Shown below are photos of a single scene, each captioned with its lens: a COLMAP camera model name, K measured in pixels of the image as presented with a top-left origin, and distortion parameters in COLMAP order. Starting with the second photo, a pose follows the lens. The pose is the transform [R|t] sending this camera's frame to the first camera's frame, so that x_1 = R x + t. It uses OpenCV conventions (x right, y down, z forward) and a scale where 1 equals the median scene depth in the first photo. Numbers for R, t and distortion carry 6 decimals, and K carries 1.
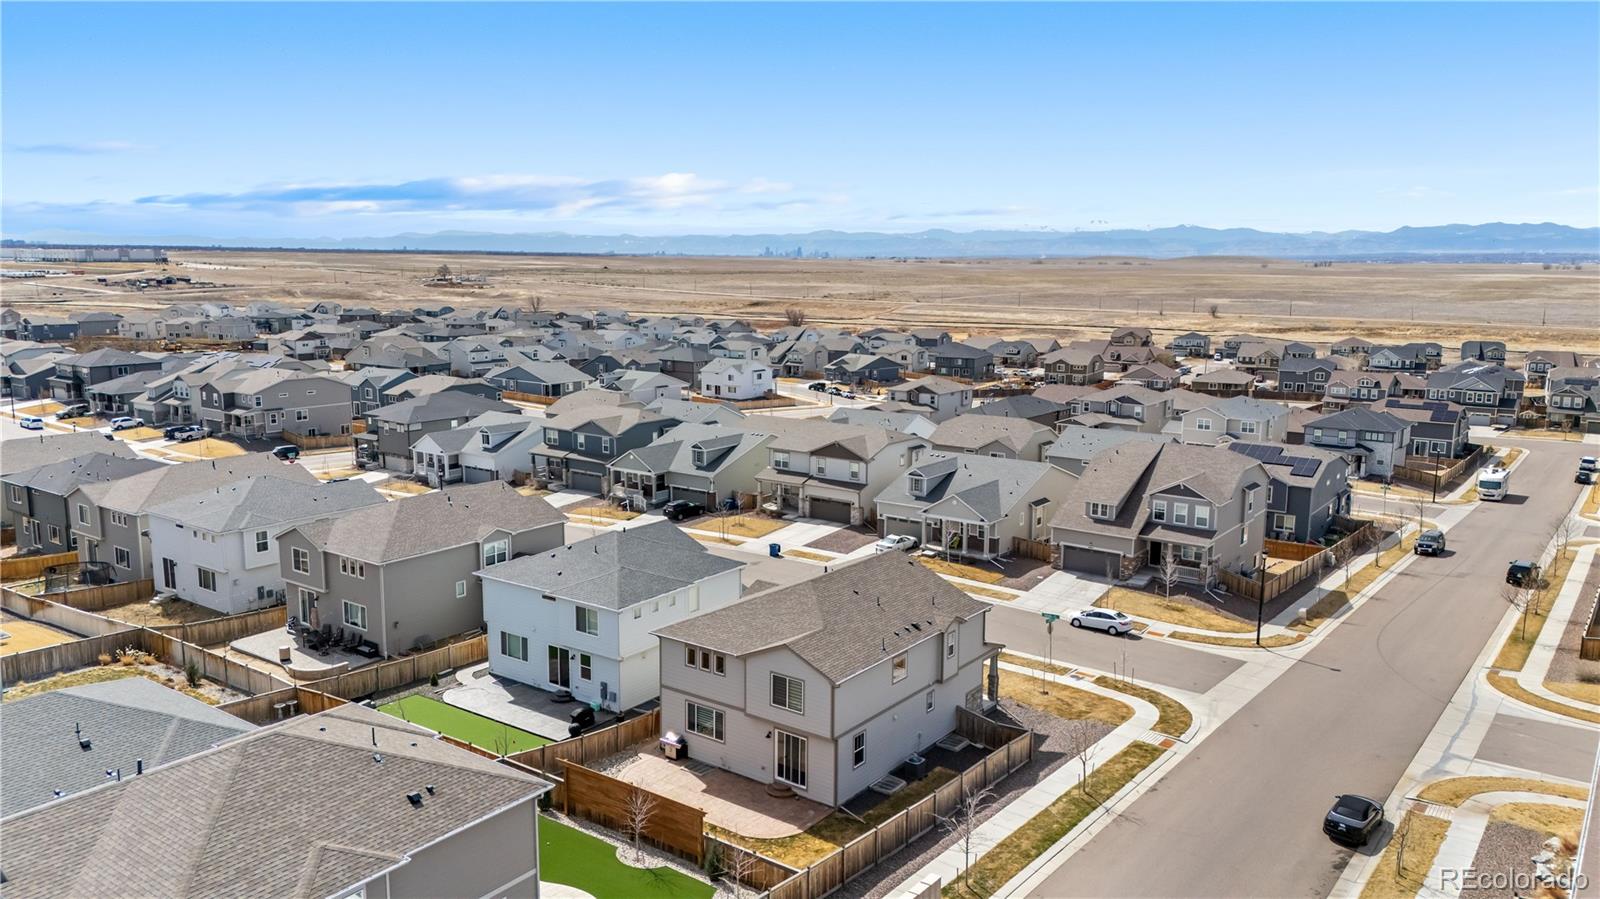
lens RADIAL K [[1216.6, 0, 764.1], [0, 1216.6, 447.7], [0, 0, 1]] dist [0.128706, -0.166195]
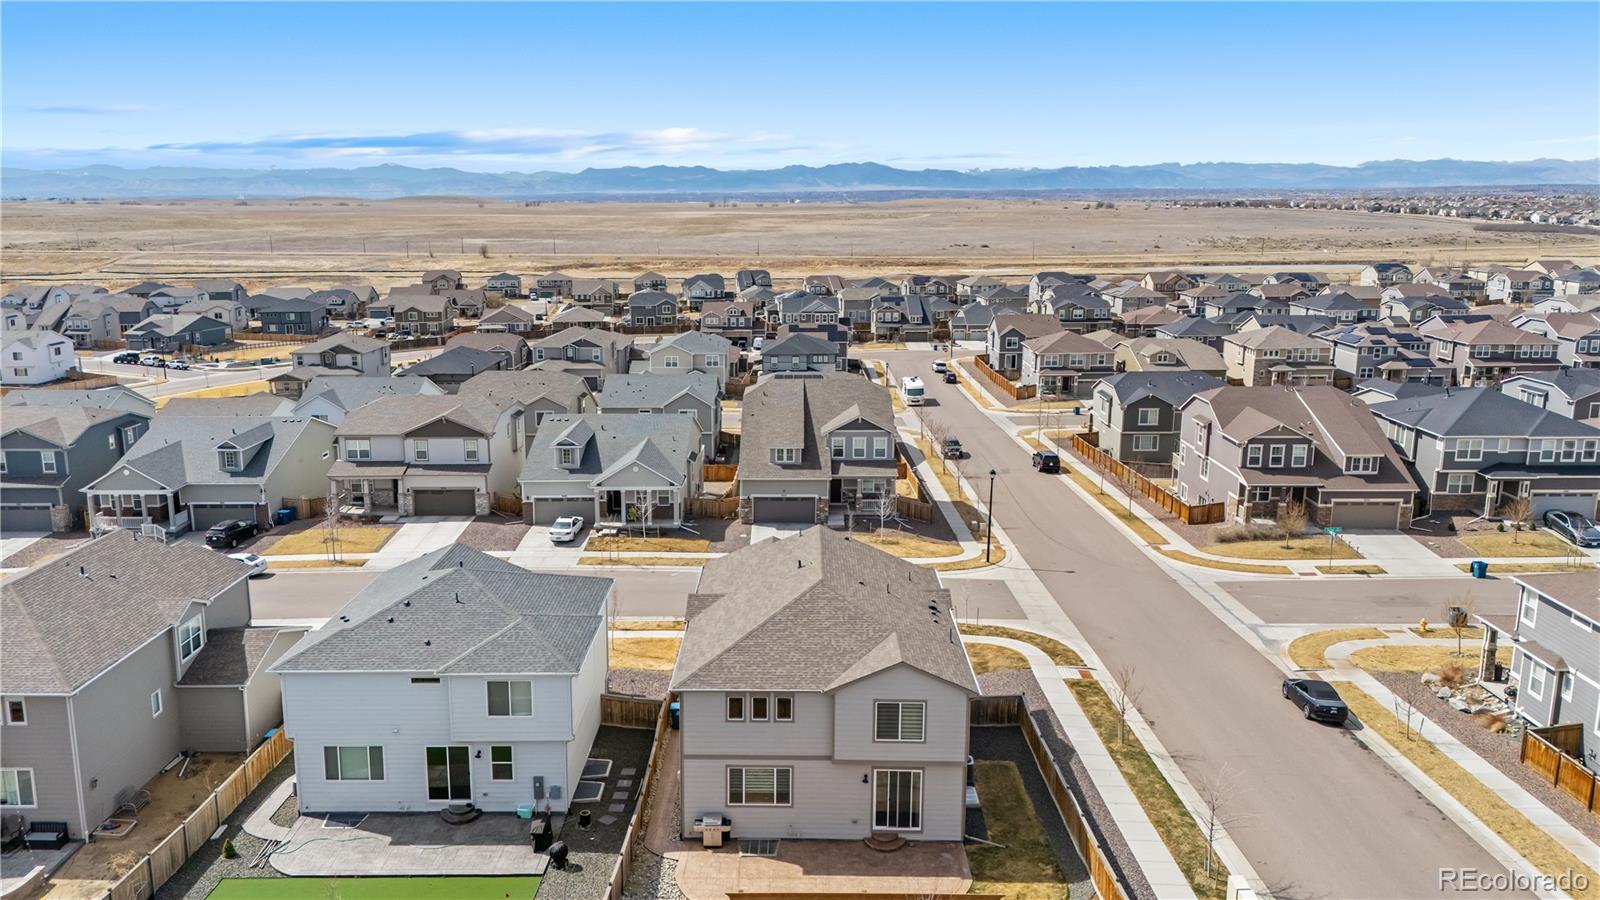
lens RADIAL K [[1254.9, 0, 780.3], [0, 1254.9, 451.6], [0, 0, 1]] dist [0.127130, -0.179550]
pose [[0.806554, -0.130578, 0.576559, -0.249754], [0.105576, 0.991437, 0.076848, -0.023360], [-0.581657, -0.001111, 0.813434, 0.185844]]
